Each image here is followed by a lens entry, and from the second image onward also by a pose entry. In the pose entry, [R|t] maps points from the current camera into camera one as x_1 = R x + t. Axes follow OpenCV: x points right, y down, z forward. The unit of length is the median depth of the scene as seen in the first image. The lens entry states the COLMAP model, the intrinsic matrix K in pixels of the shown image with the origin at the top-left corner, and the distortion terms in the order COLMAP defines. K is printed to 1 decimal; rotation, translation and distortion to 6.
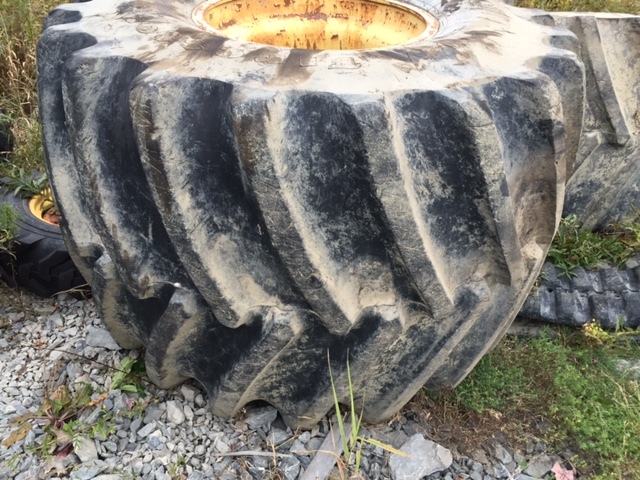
lens RADIAL K [[538.2, 0, 310.7], [0, 538.2, 248.6], [0, 0, 1]] dist [0.055677, -0.065577]
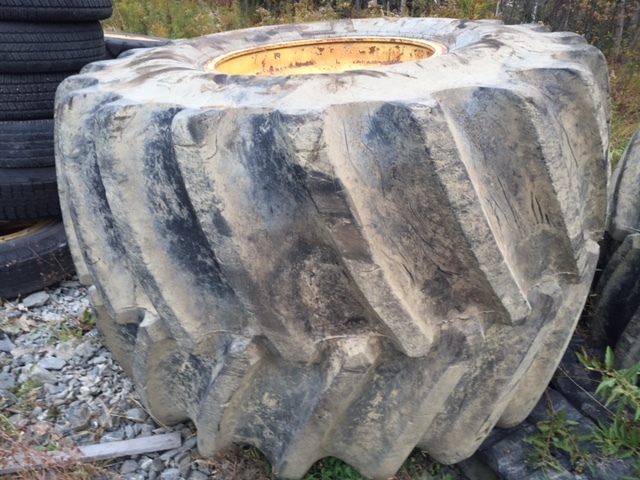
lens RADIAL K [[538.2, 0, 310.7], [0, 538.2, 248.6], [0, 0, 1]] dist [0.055677, -0.065577]
pose [[0.674117, 0.281385, -0.682927, 1.065353], [-0.365700, 0.930463, 0.022394, -0.148100], [0.641740, 0.234650, 0.730143, 0.454373]]
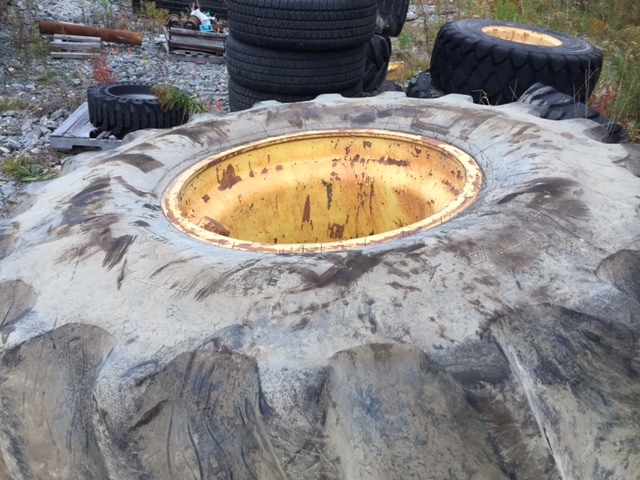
lens RADIAL K [[538.2, 0, 310.7], [0, 538.2, 248.6], [0, 0, 1]] dist [0.055677, -0.065577]
pose [[-0.178656, 0.458358, -0.870626, 0.992531], [-0.521379, 0.706311, 0.478841, -0.980761], [0.834414, 0.539474, 0.112791, 1.309346]]
